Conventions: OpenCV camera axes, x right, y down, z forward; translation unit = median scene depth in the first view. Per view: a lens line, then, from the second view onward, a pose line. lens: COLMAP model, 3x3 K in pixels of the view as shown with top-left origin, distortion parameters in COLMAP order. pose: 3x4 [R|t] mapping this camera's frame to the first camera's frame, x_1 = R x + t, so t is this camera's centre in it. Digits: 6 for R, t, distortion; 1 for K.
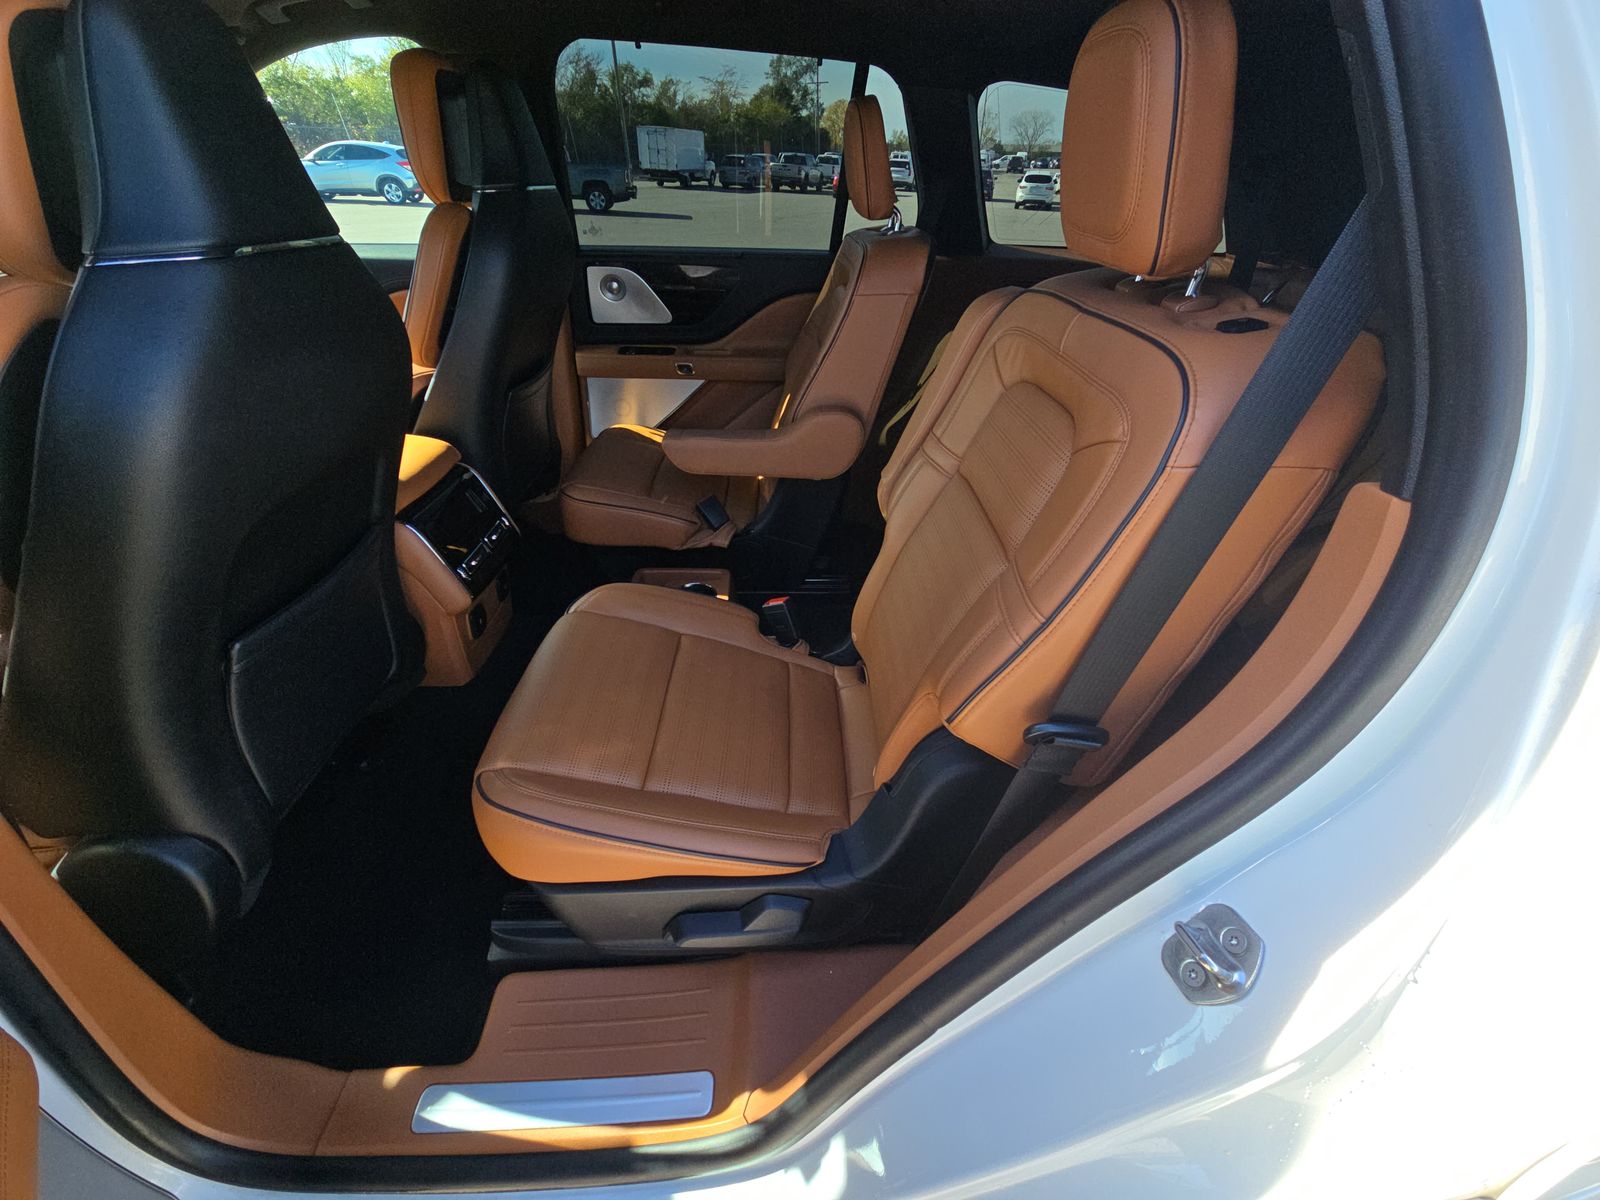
lens RADIAL K [[639.0, 0, 807.4], [0, 639.0, 602.2], [0, 0, 1]] dist [0.008959, 0.000036]
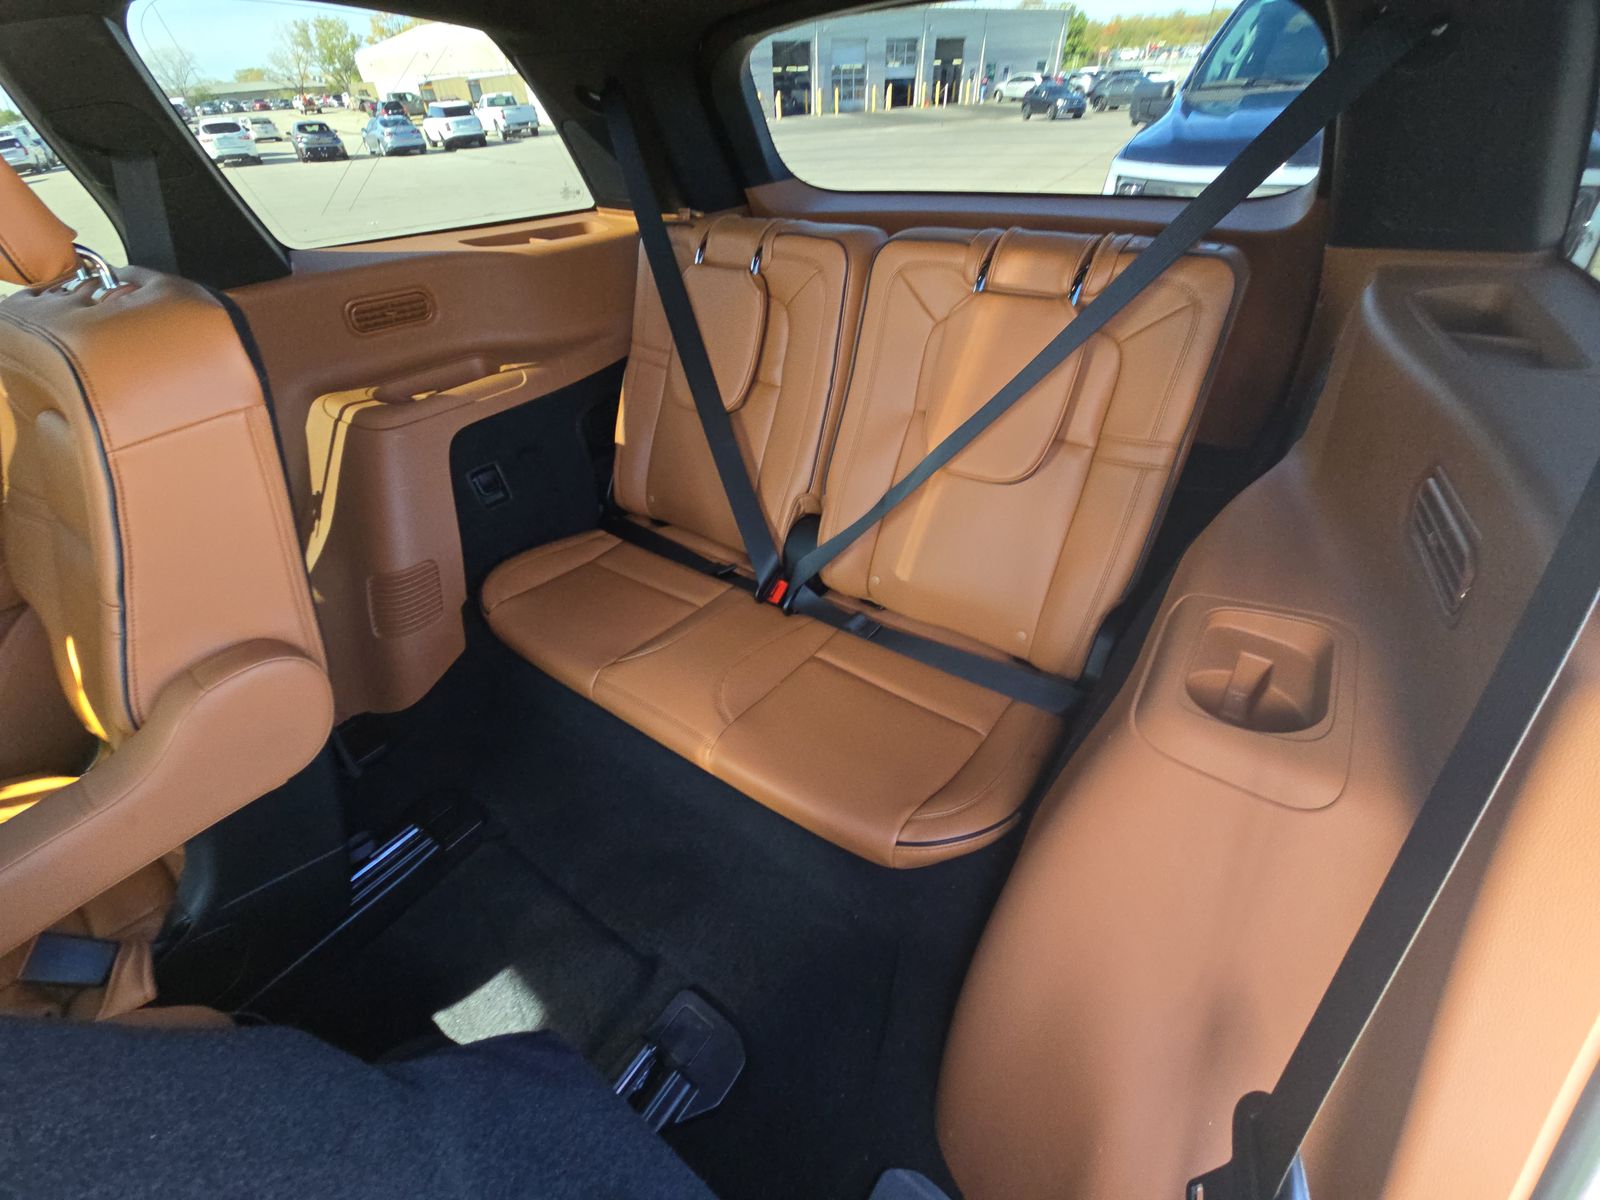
lens RADIAL K [[647.3, 0, 800.0], [0, 647.3, 600.0], [0, 0, 1]] dist [0.000666, 0.000083]
pose [[0.599558, -0.528962, 0.600607, 0.027340], [0.489629, 0.836052, 0.247548, -0.218296], [-0.633083, 0.145656, 0.760257, 0.291191]]
